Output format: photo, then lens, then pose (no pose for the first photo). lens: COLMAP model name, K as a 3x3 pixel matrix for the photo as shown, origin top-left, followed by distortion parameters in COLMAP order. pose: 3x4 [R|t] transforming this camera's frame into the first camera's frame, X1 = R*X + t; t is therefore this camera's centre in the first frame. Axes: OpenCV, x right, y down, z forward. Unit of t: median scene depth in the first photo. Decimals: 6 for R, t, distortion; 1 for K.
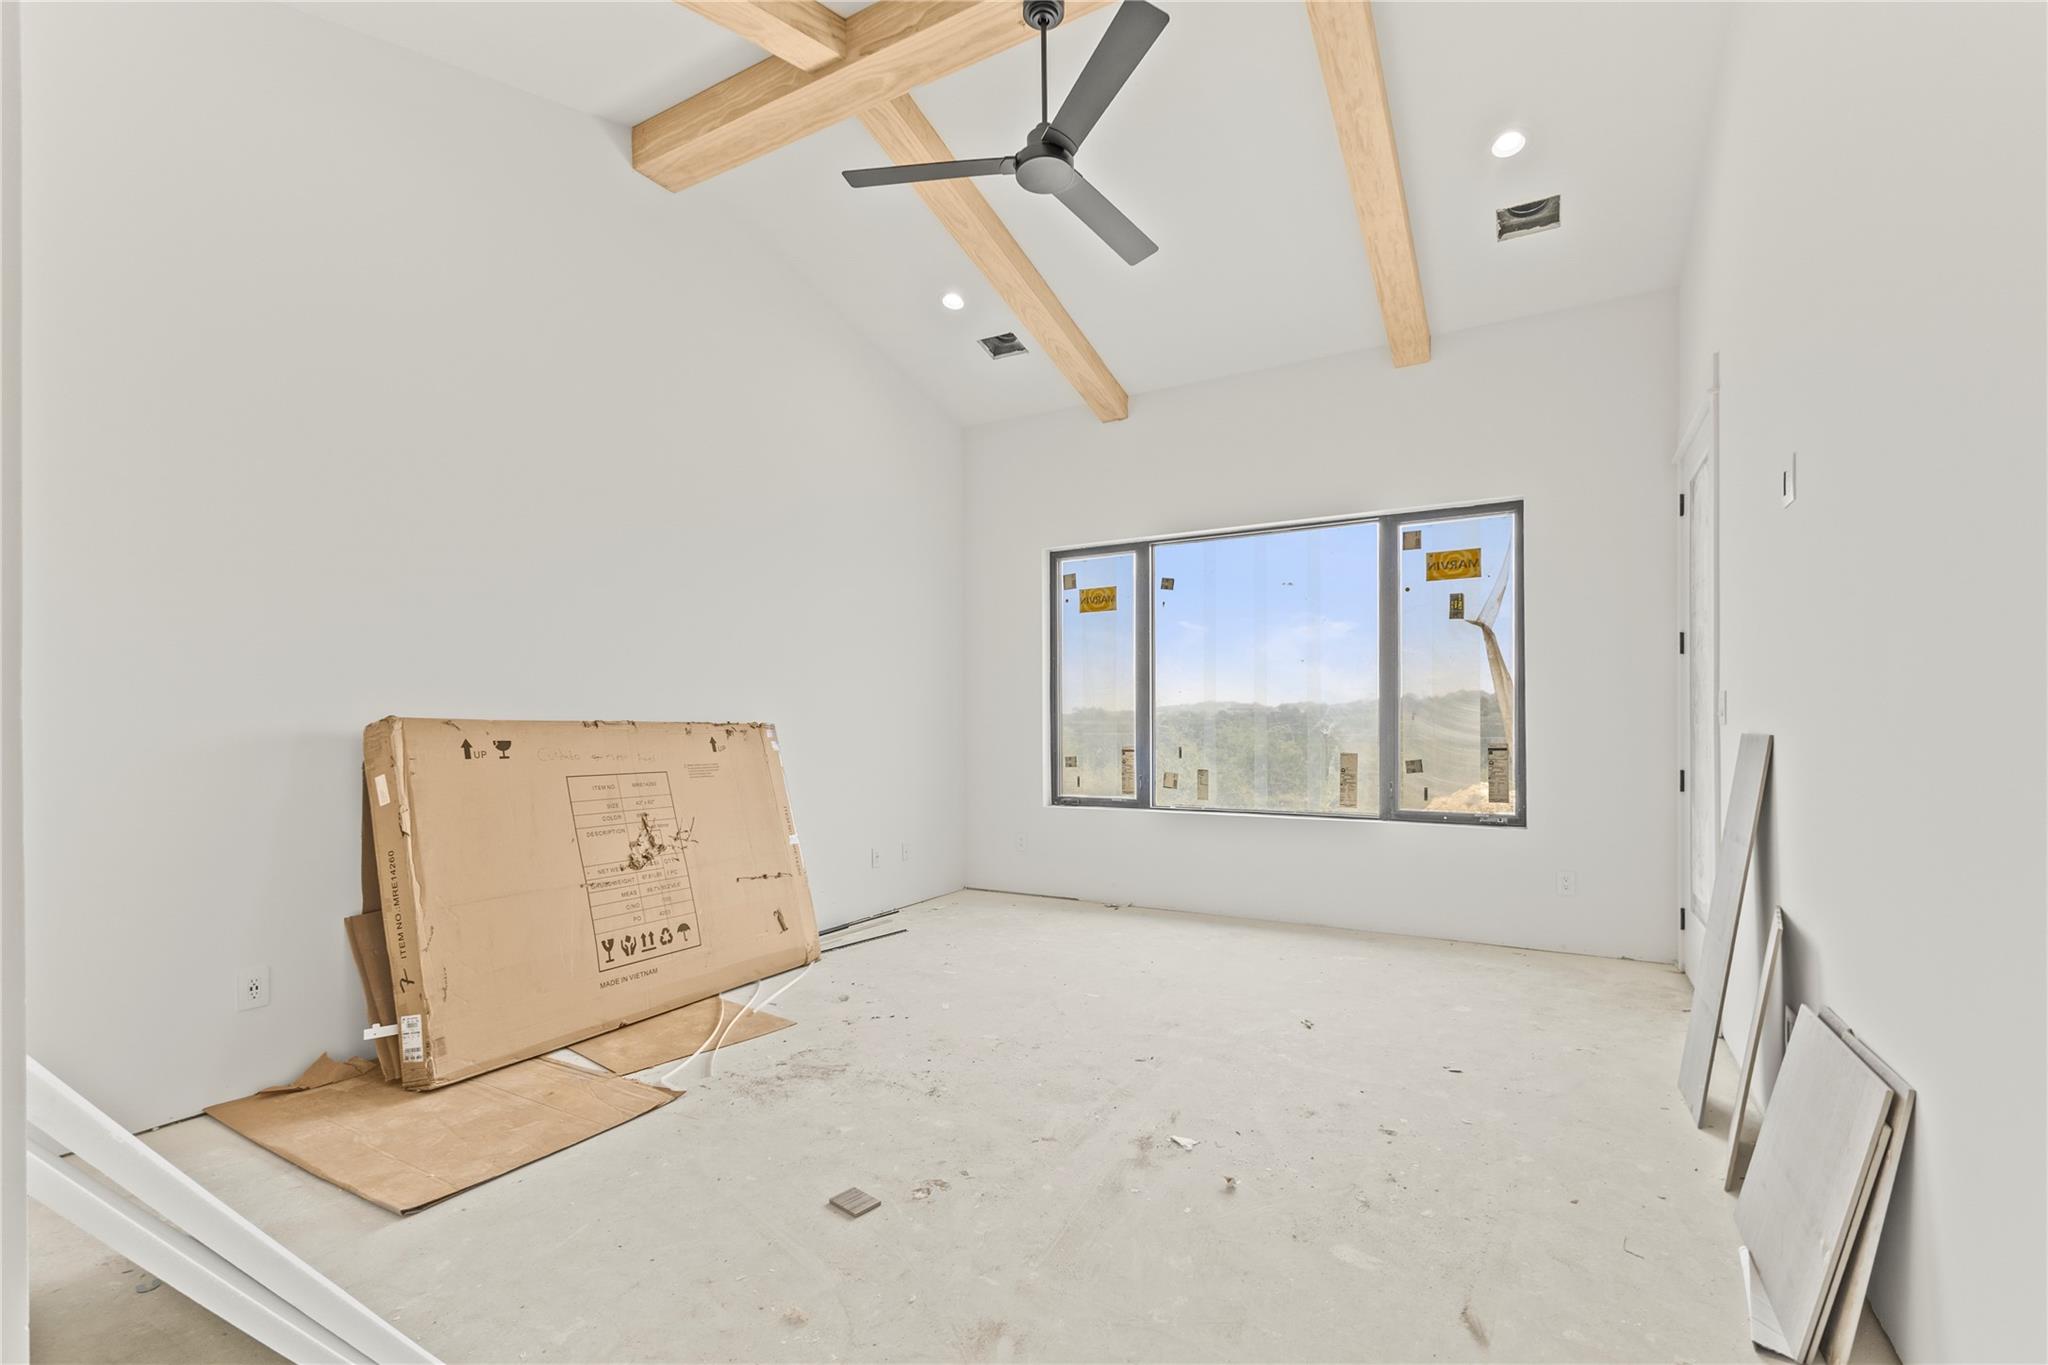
lens RADIAL K [[900.7, 0, 1025.7], [0, 900.7, 698.0], [0, 0, 1]] dist [0.009151, -0.001309]
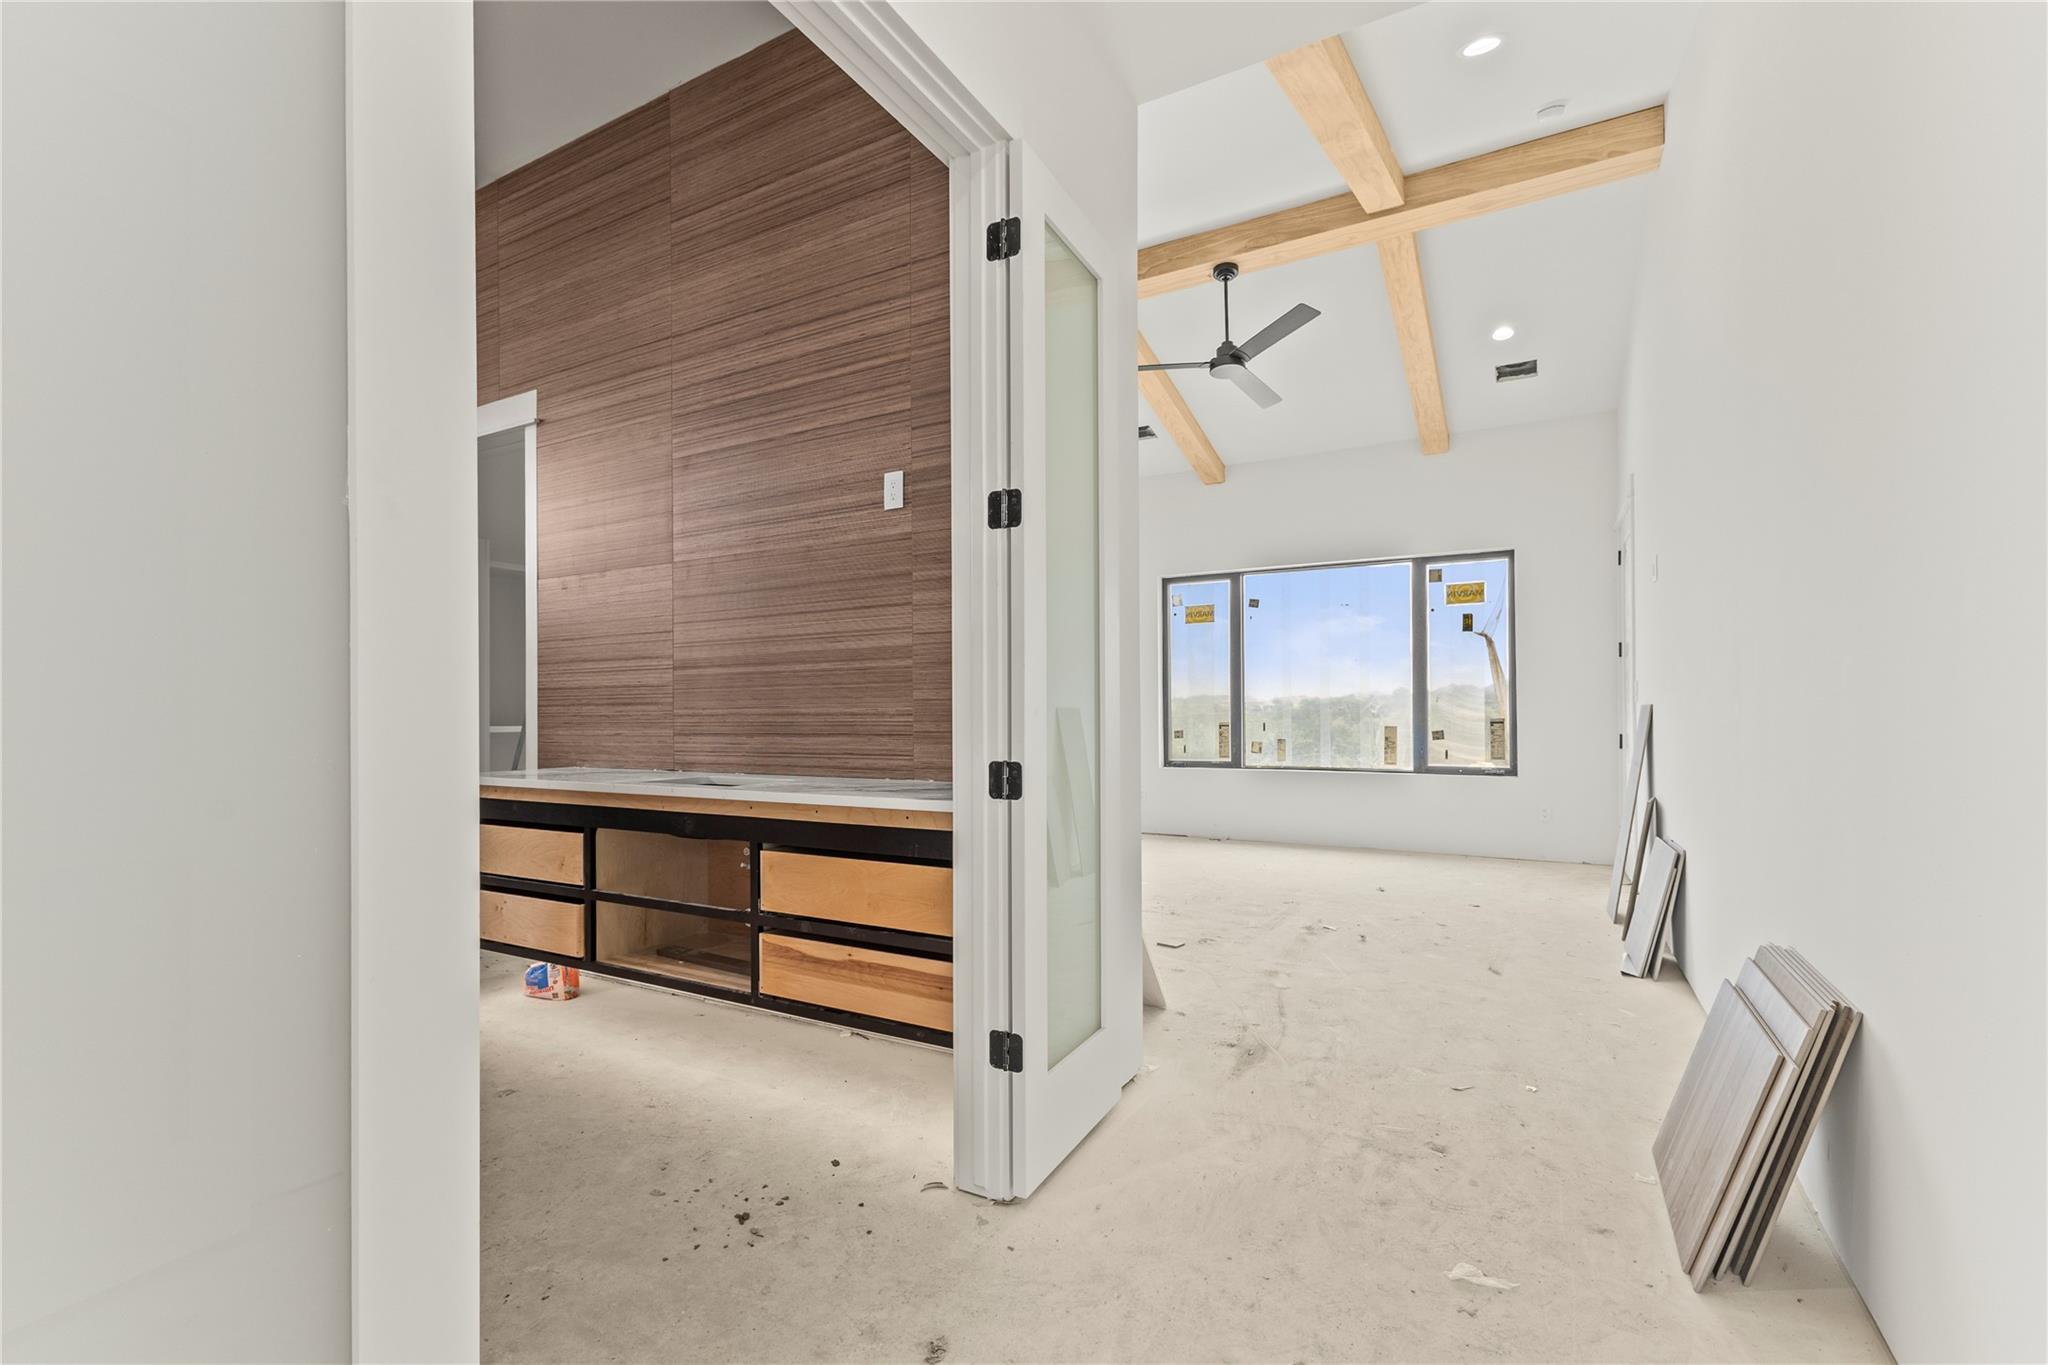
lens RADIAL K [[900.7, 0, 1019.5], [0, 900.7, 678.8], [0, 0, 1]] dist [0.009151, -0.001309]
pose [[0.999991, 0.002796, 0.003285, -0.229347], [-0.002750, 0.999899, -0.013976, 0.008717], [-0.003324, 0.013967, 0.999897, -0.411584]]
